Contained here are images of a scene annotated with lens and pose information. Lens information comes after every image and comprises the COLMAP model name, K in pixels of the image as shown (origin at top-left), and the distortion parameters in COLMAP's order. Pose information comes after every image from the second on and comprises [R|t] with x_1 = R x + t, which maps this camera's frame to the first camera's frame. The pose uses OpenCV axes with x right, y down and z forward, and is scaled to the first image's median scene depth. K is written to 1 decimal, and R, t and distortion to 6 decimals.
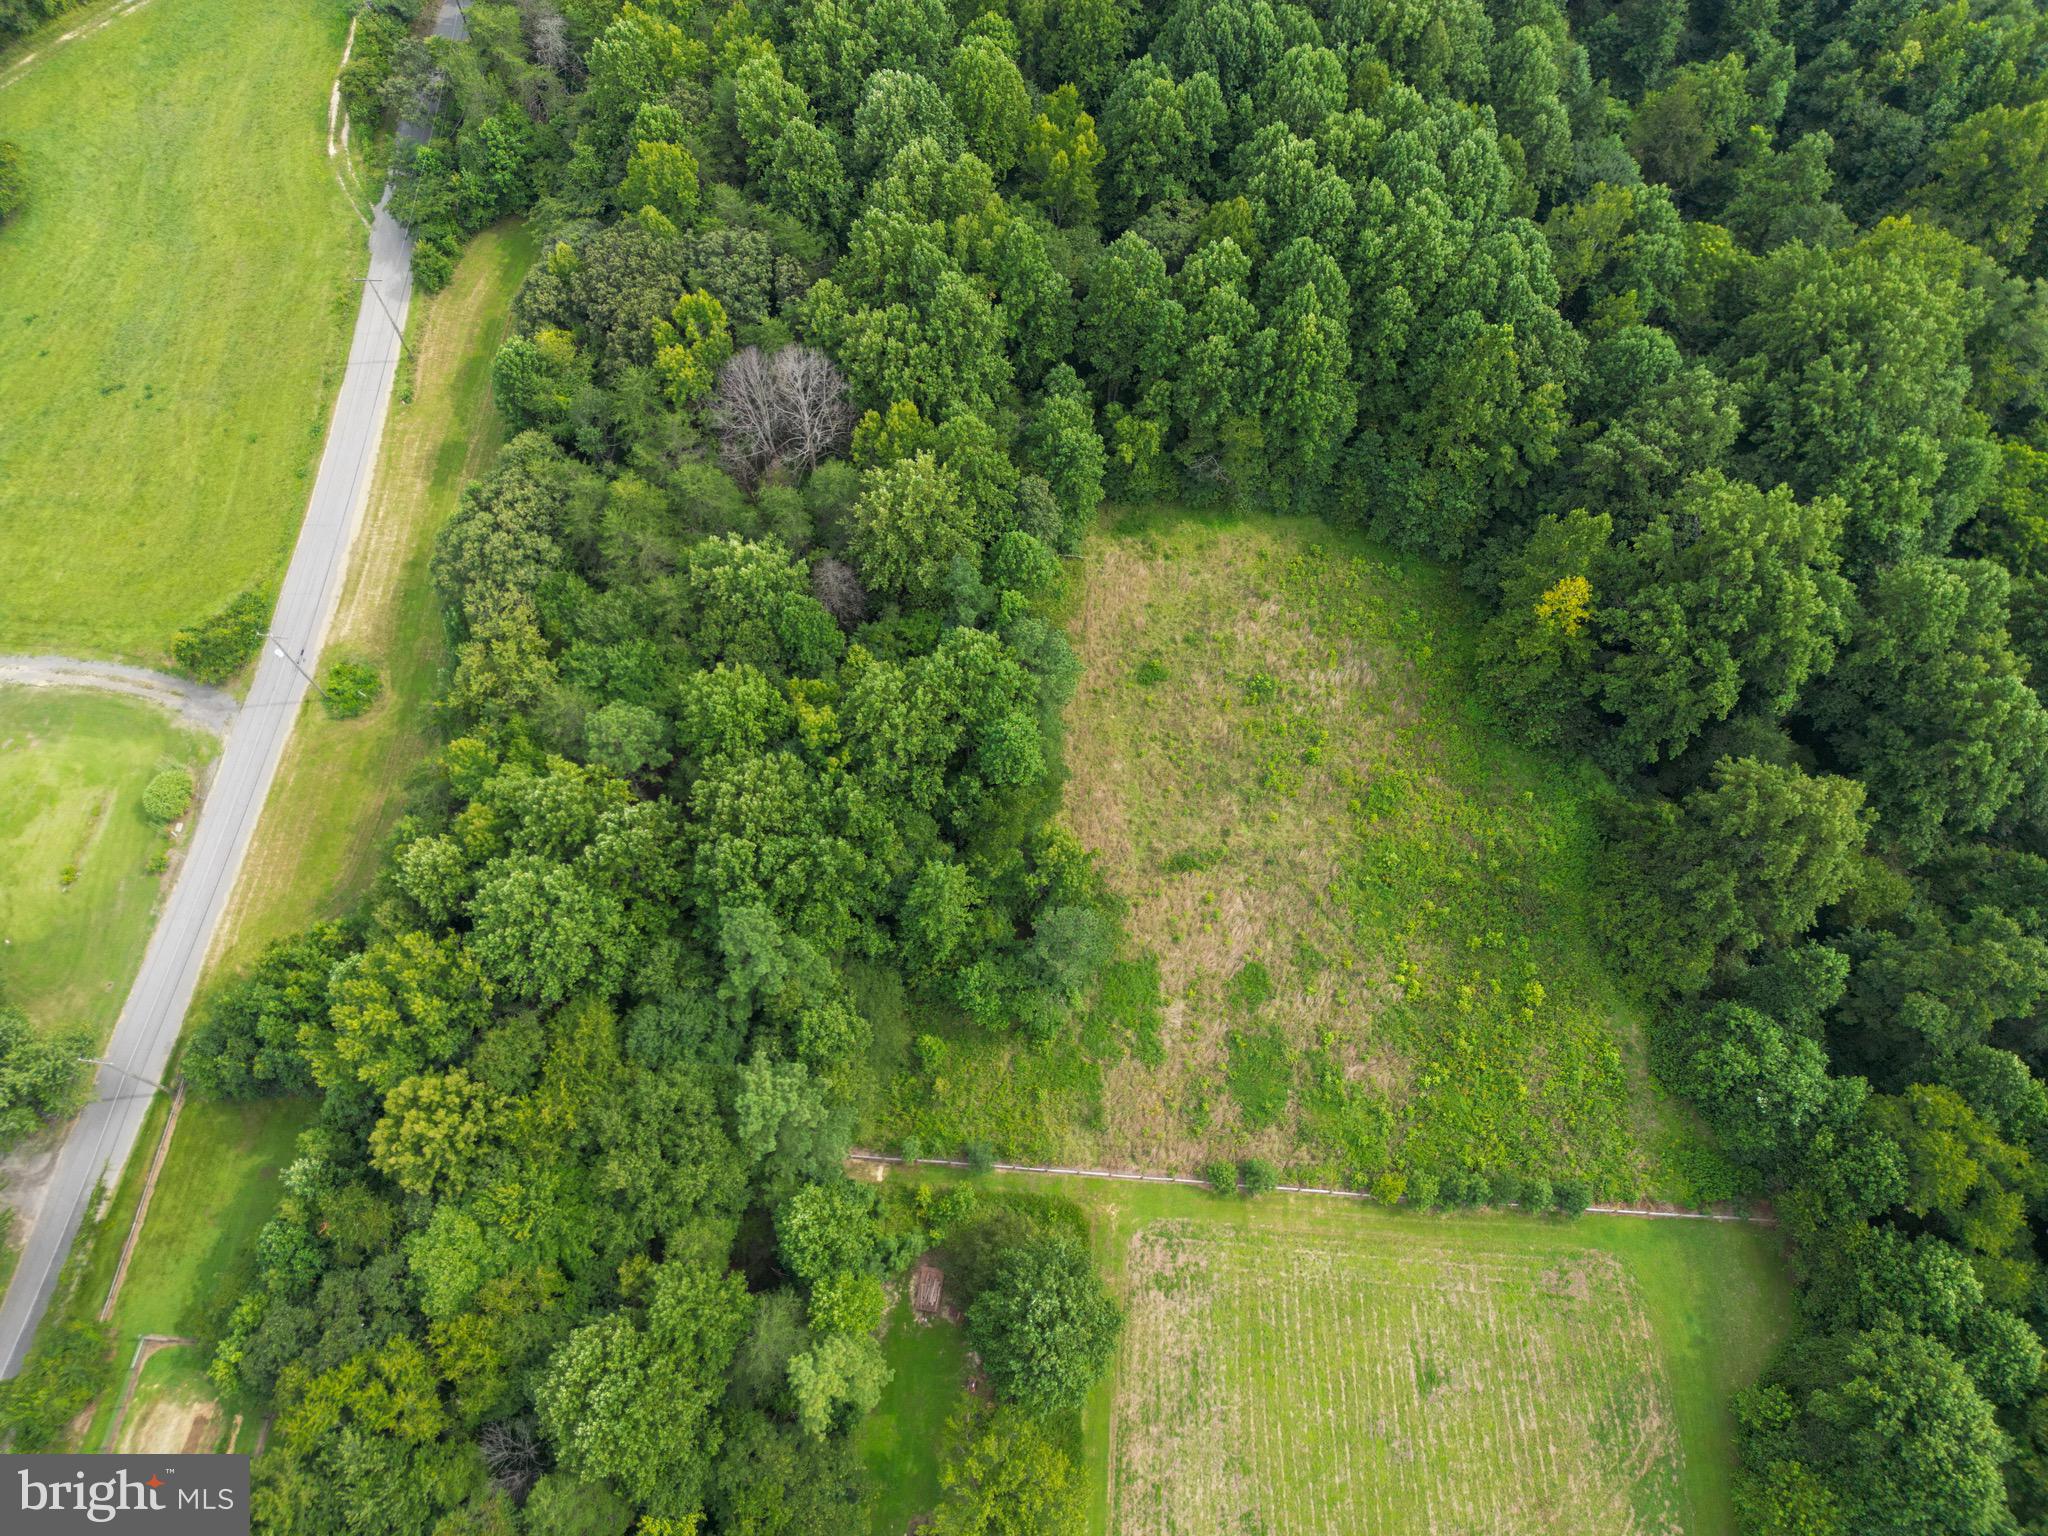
lens RADIAL K [[1432.6, 0, 1018.3], [0, 1432.6, 767.4], [0, 0, 1]] dist [0.074119, -0.071617]
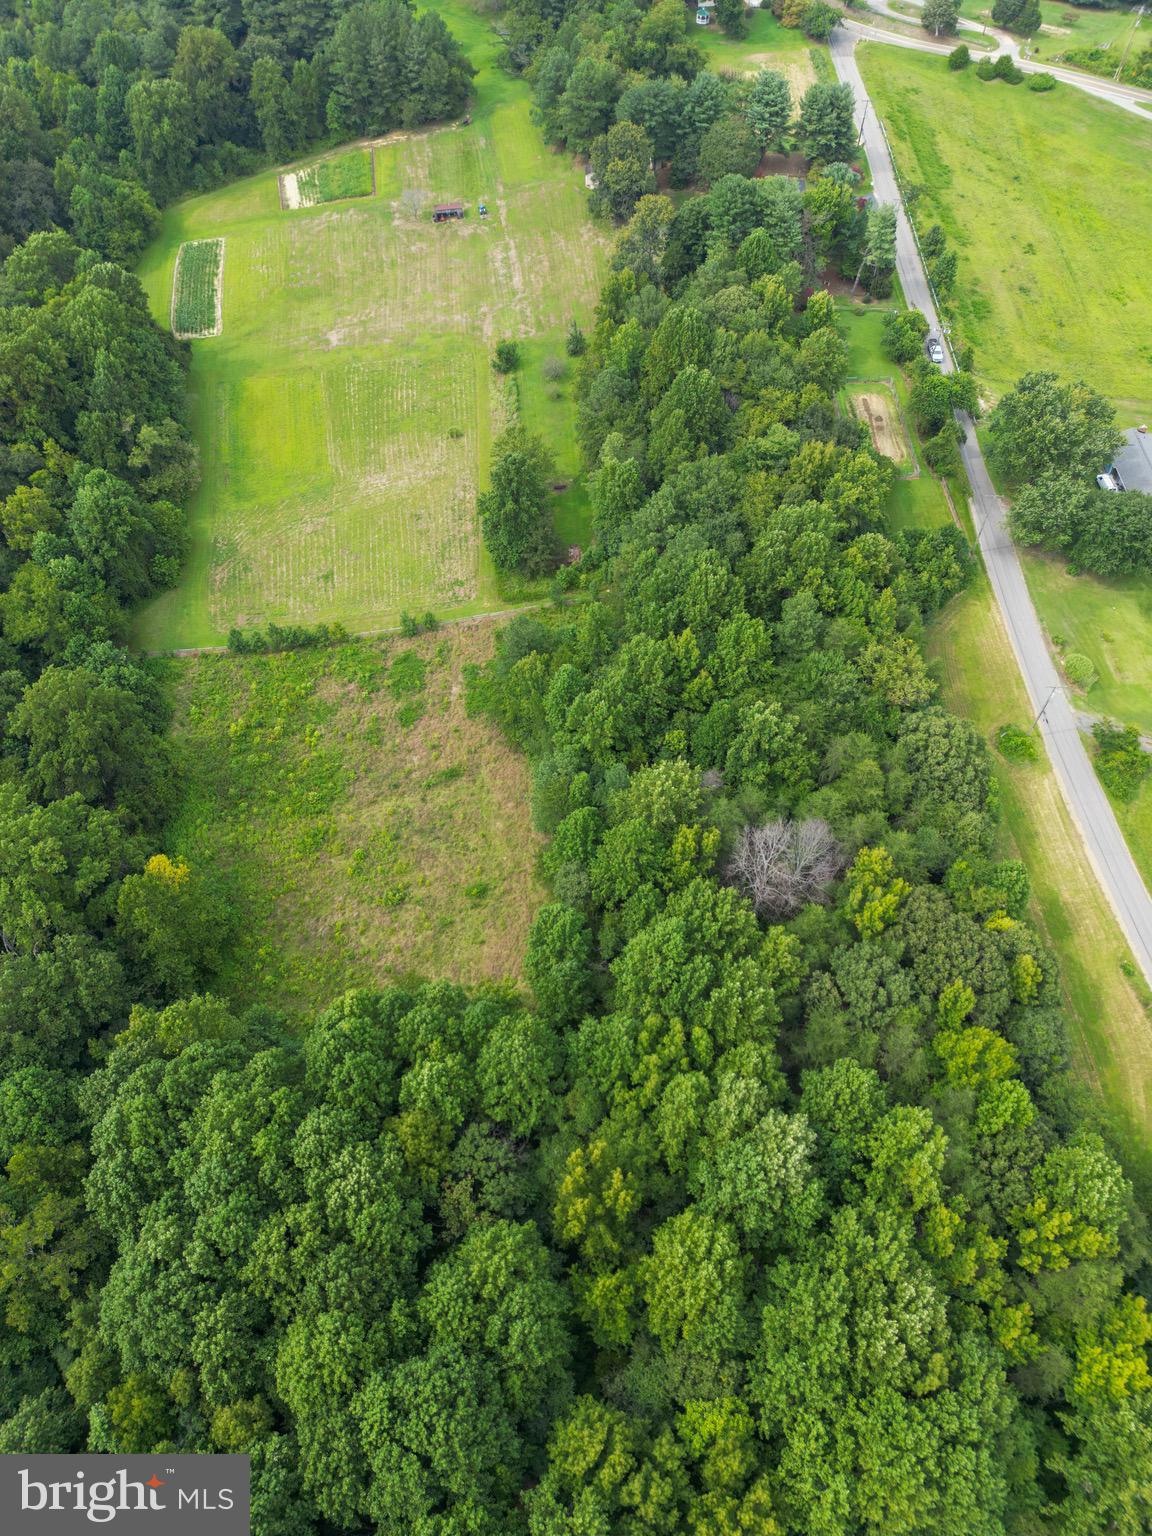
lens RADIAL K [[1074.5, 0, 576.6], [0, 1074.5, 771.2], [0, 0, 1]] dist [0.074119, -0.071617]
pose [[-0.991296, 0.099897, -0.085749, 0.088548], [-0.123923, -0.488141, 0.863922, -1.023130], [0.044446, 0.867029, 0.496272, 0.474777]]
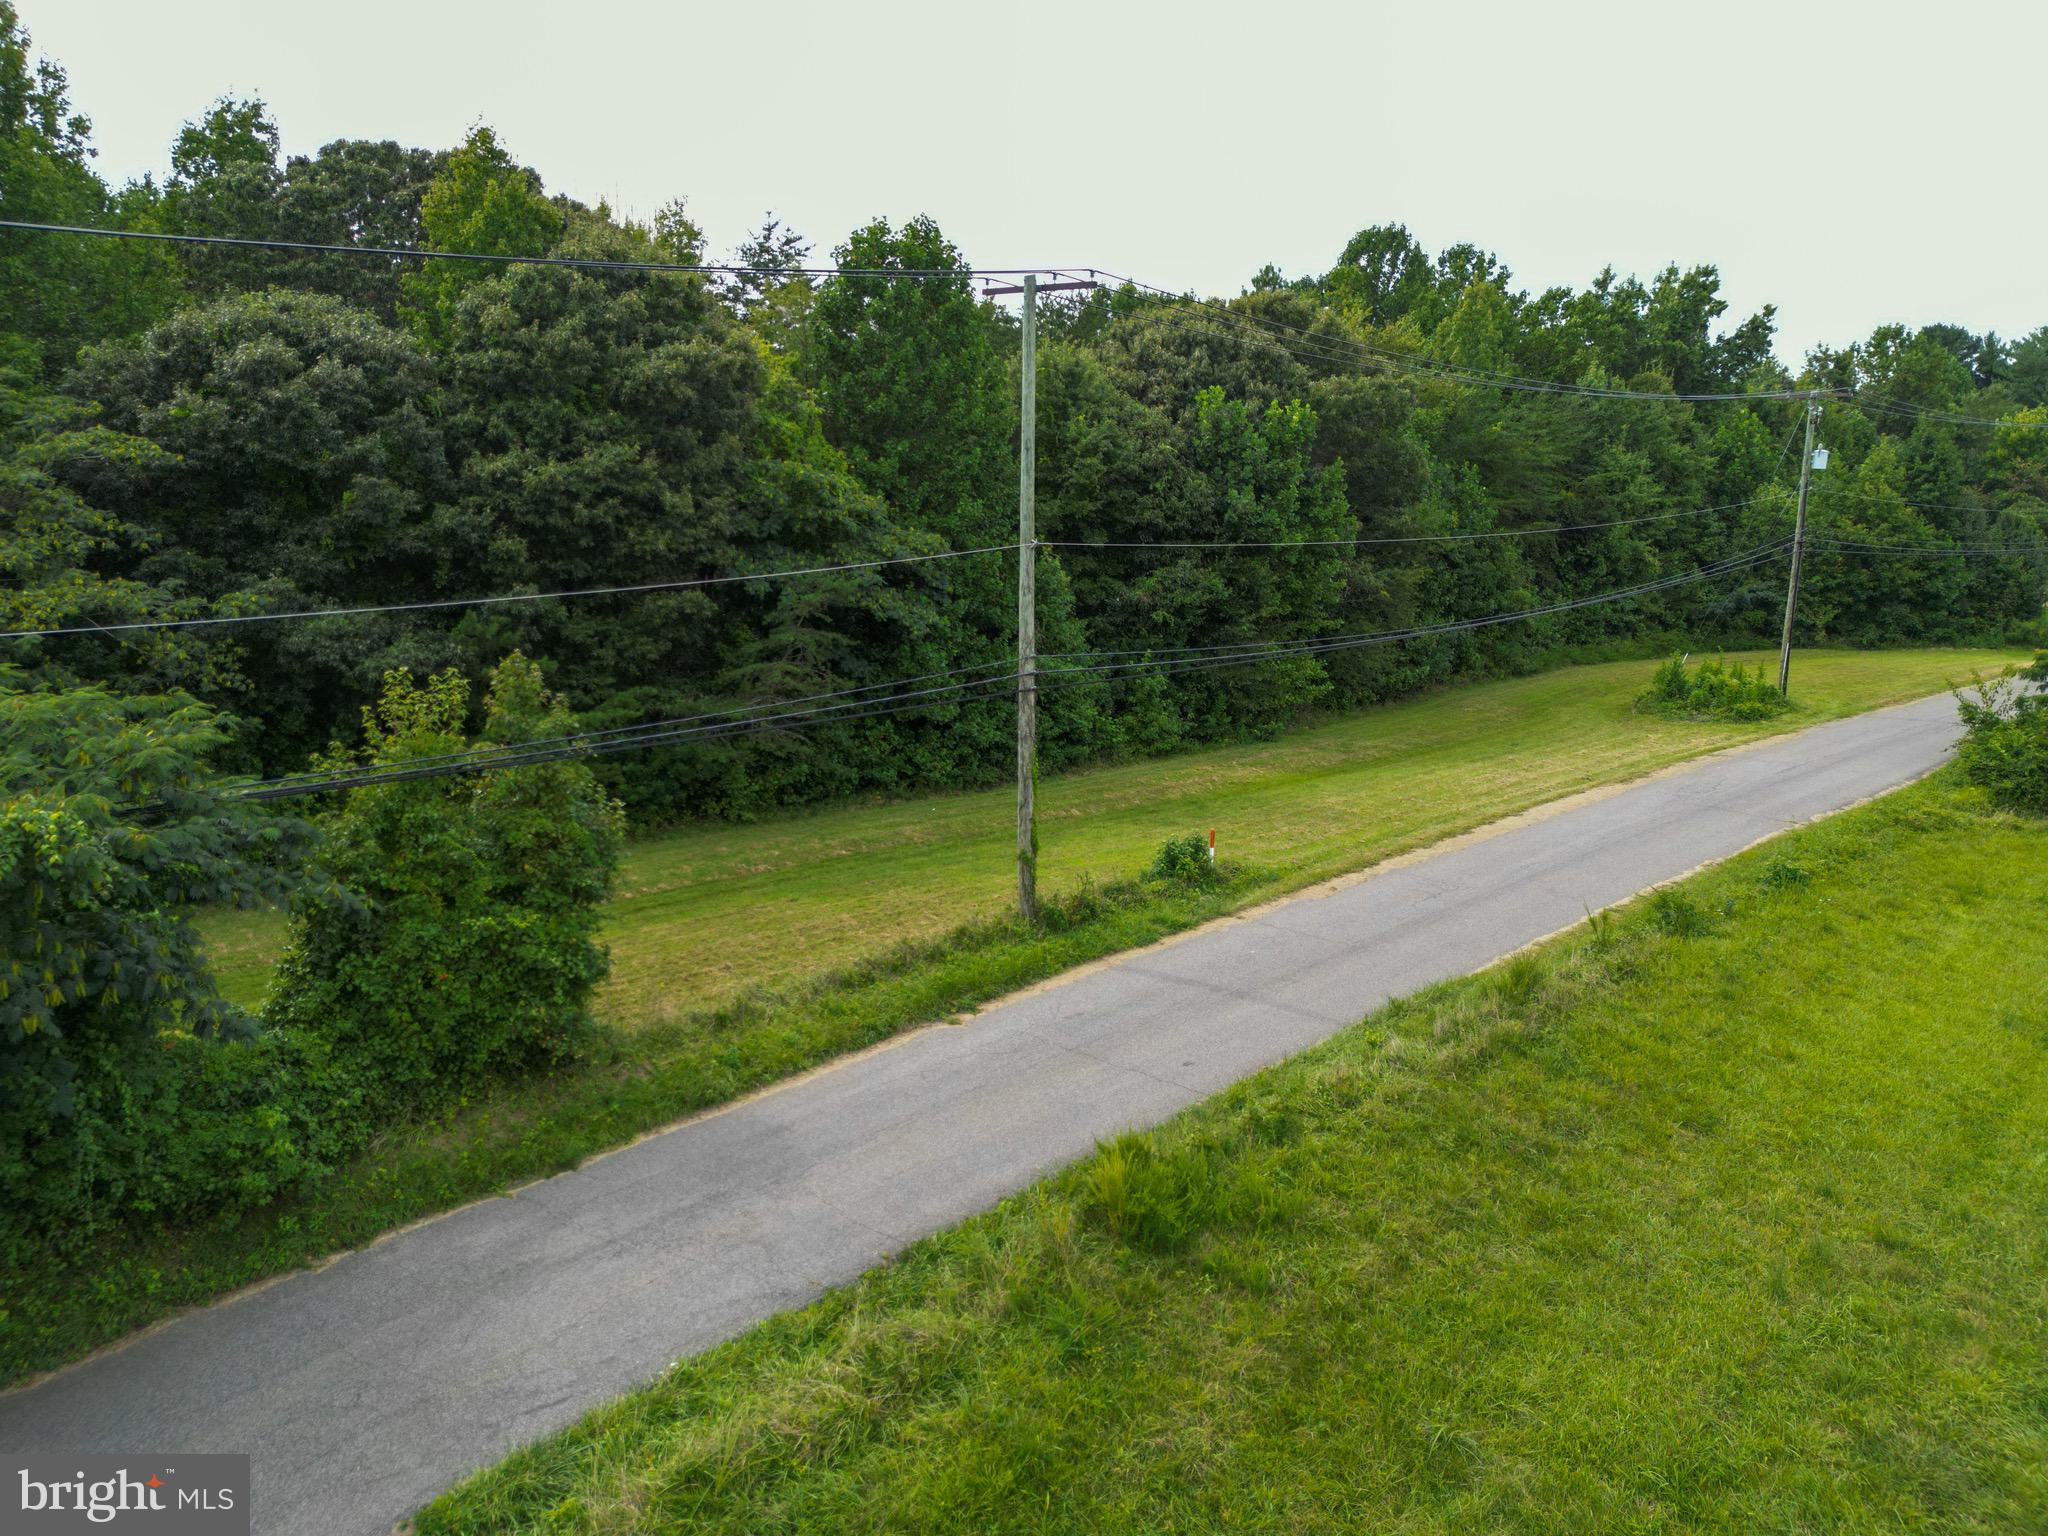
lens RADIAL K [[1432.6, 0, 1018.3], [0, 1432.6, 767.4], [0, 0, 1]] dist [0.074119, -0.071617]
pose [[-0.723675, -0.144508, 0.674842, -0.626390], [0.621274, 0.289386, 0.728199, -0.489229], [-0.300520, 0.946242, -0.119642, 1.183171]]
